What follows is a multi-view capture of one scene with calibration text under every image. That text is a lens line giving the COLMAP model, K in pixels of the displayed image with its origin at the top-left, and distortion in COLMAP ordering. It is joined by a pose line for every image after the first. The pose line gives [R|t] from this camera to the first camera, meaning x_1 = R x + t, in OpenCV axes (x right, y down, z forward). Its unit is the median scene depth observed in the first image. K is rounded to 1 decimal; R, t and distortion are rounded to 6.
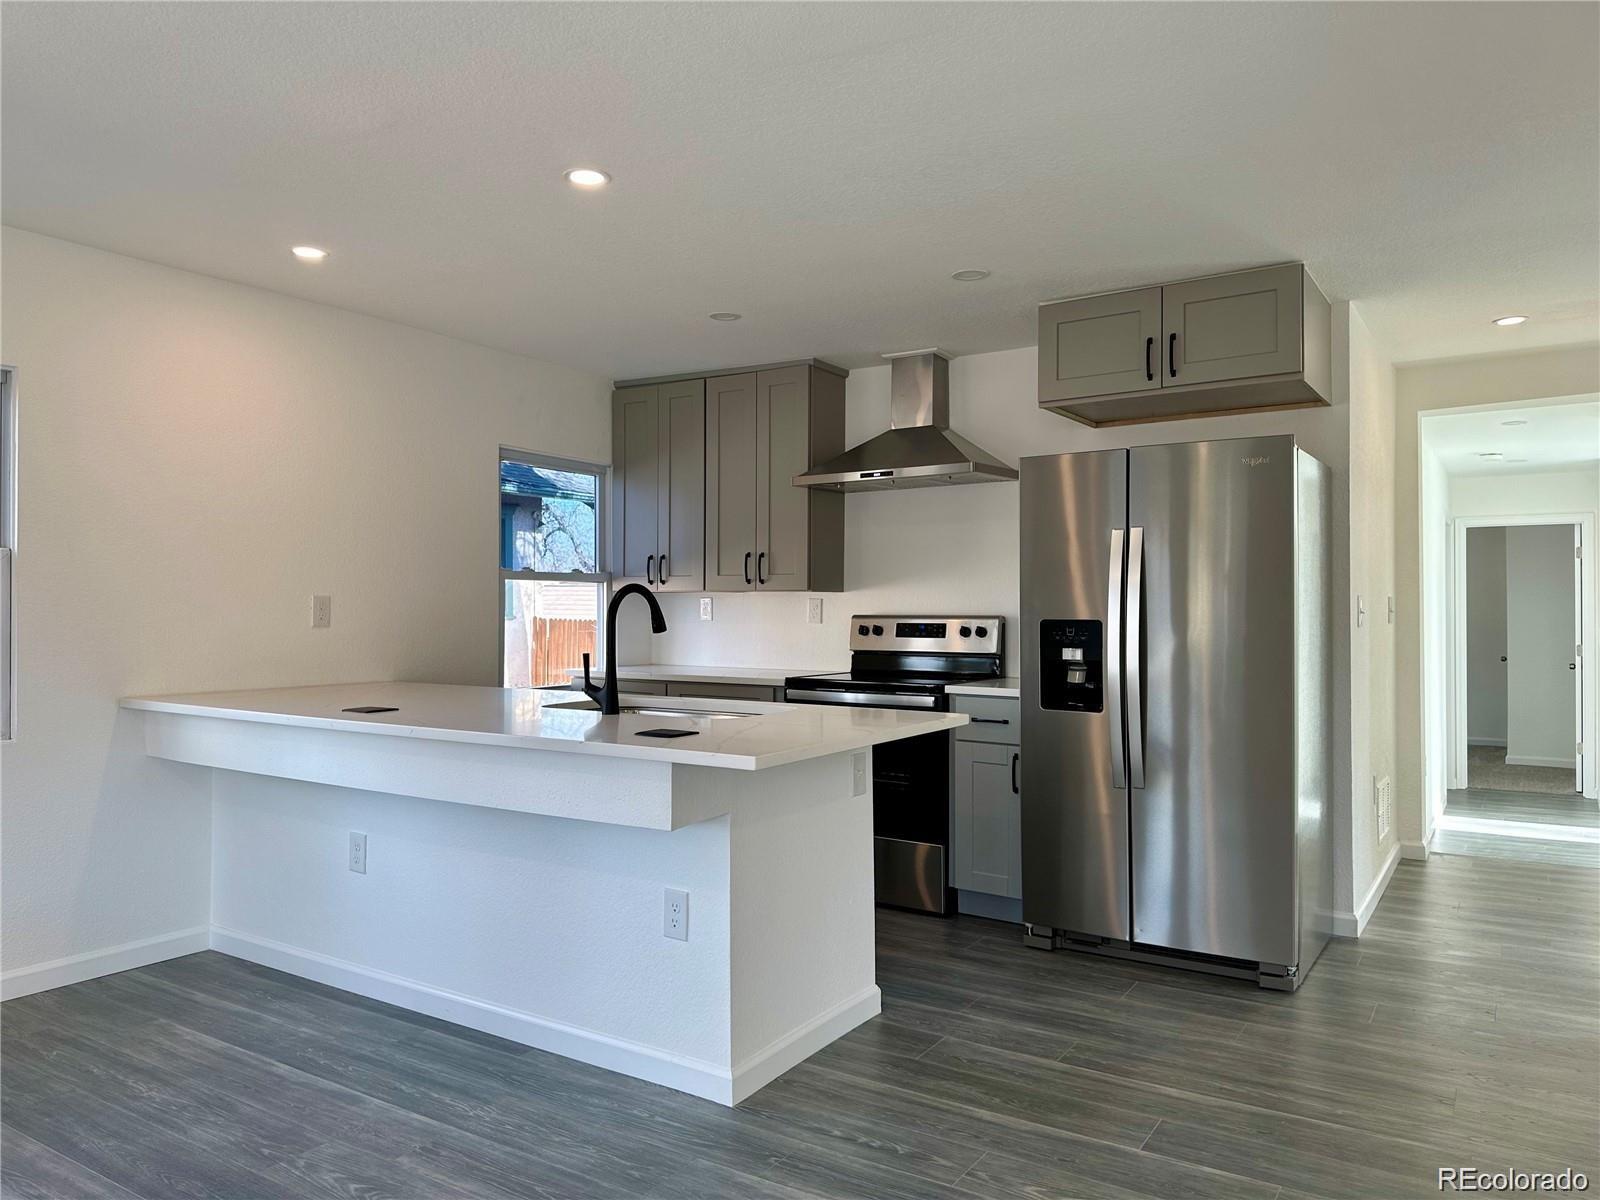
lens RADIAL K [[1125.4, 0, 799.3], [0, 1125.4, 597.7], [0, 0, 1]] dist [0.044756, -0.053629]
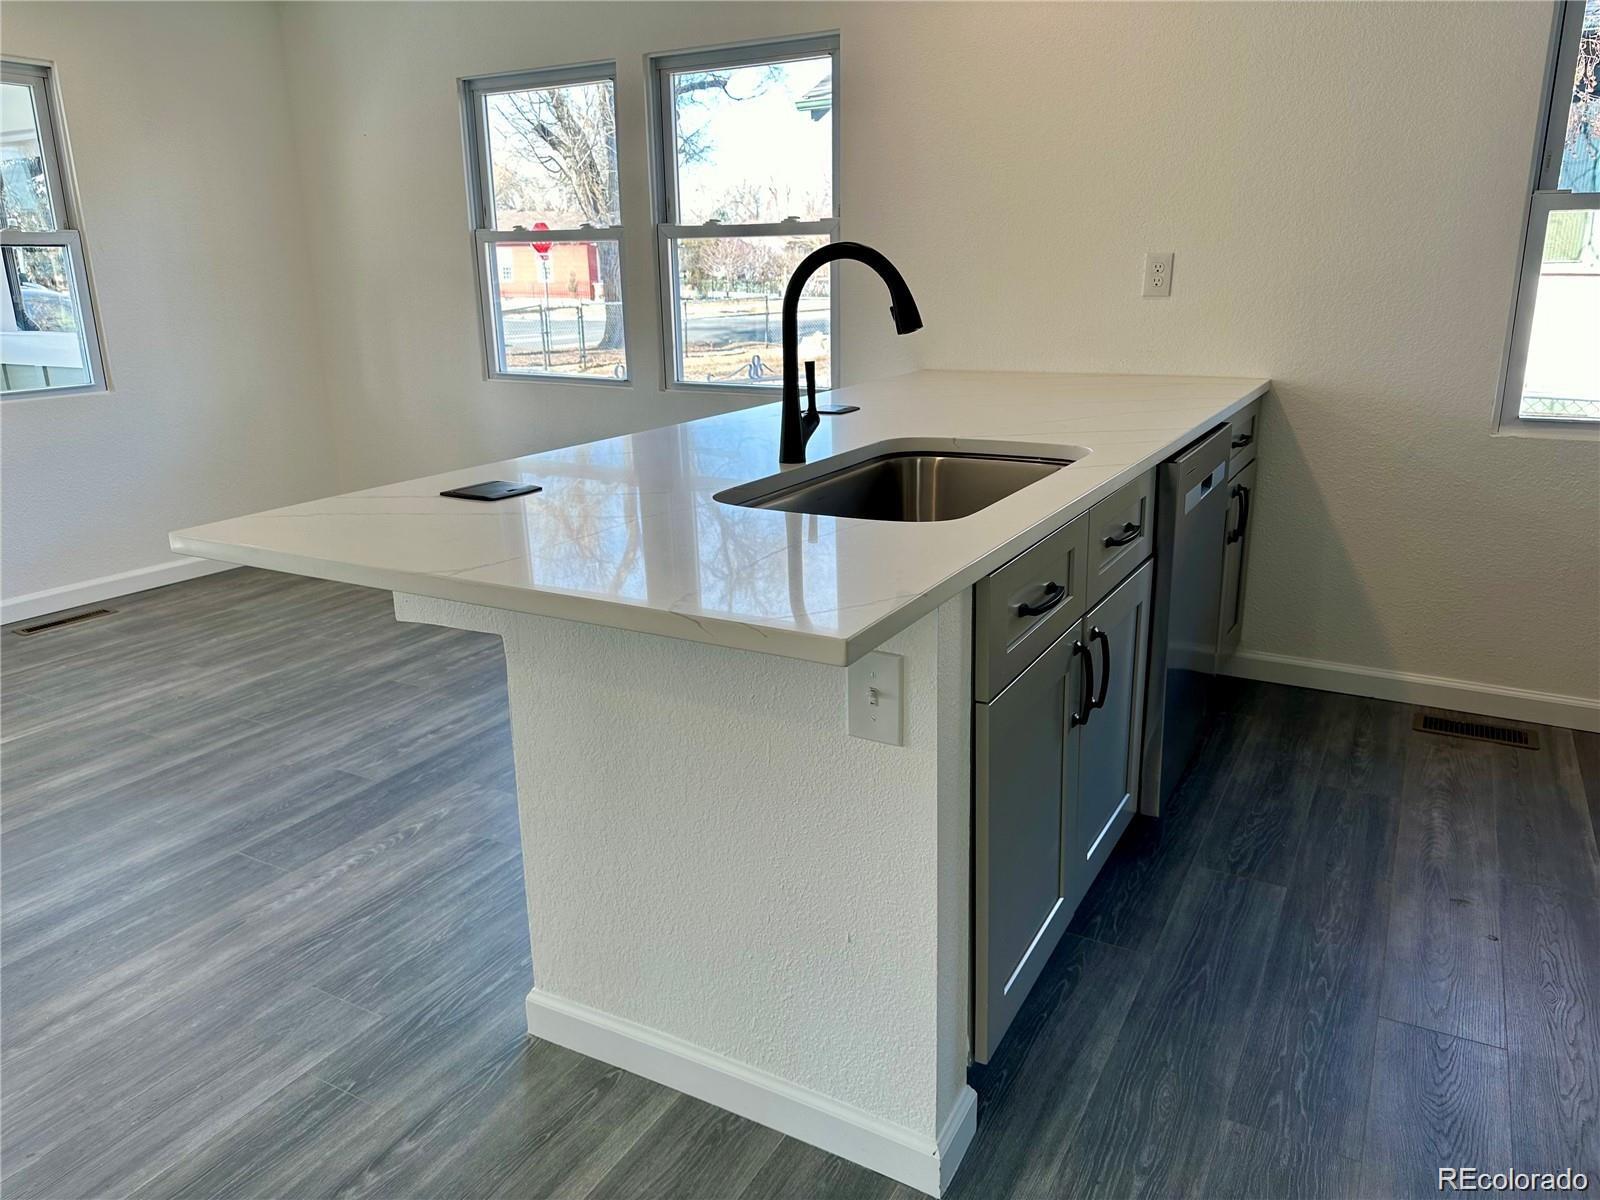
lens RADIAL K [[1125.4, 0, 809.5], [0, 1125.4, 604.5], [0, 0, 1]] dist [0.044756, -0.053629]
pose [[0.068060, 0.286997, -0.955511, 0.325763], [0.025575, 0.956915, 0.289240, -0.001508], [0.997353, -0.044123, 0.057788, 0.680413]]
